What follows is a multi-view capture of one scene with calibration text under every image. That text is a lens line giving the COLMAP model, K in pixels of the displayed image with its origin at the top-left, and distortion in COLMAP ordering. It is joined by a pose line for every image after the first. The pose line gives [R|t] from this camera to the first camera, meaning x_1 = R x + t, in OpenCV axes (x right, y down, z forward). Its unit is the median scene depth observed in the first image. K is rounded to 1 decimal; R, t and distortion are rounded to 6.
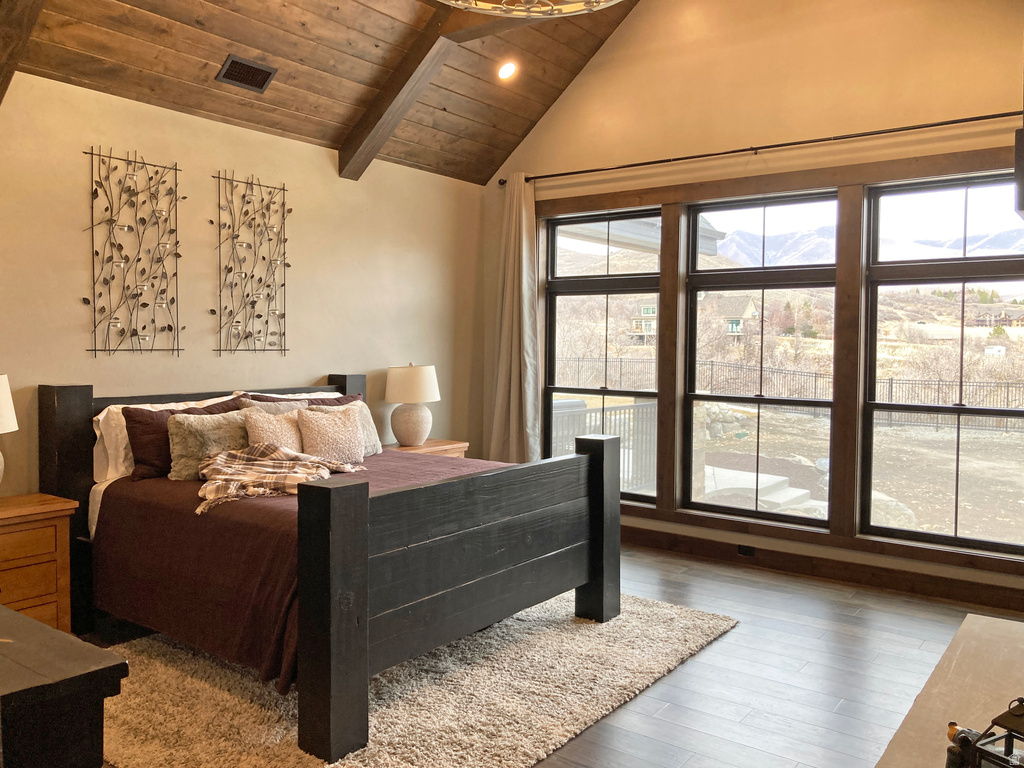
lens RADIAL K [[850.5, 0, 511.5], [0, 850.5, 378.5], [0, 0, 1]] dist [0.059442, -0.012070]
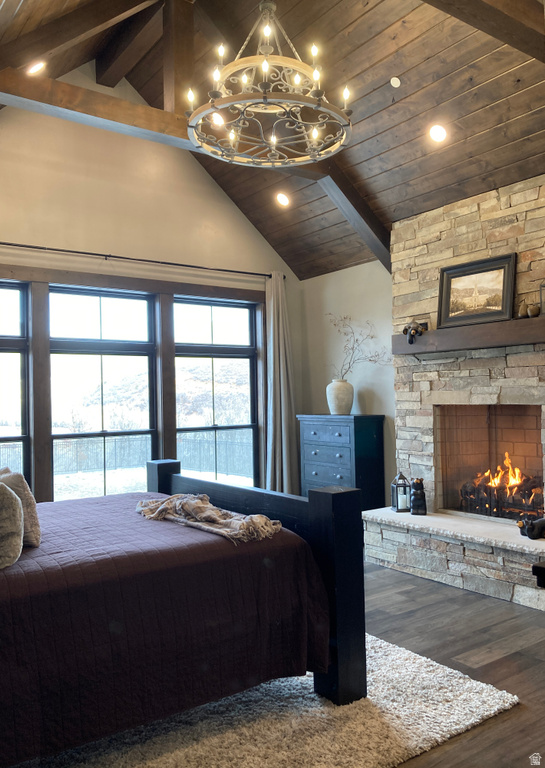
lens RADIAL K [[627.3, 0, 275.3], [0, 627.3, 414.8], [0, 0, 1]] dist [-0.035541, -0.002733]
pose [[0.296661, -0.047607, 0.953796, -0.667807], [0.056527, 0.997881, 0.032225, -0.025407], [-0.953309, 0.044356, 0.298723, 0.468583]]
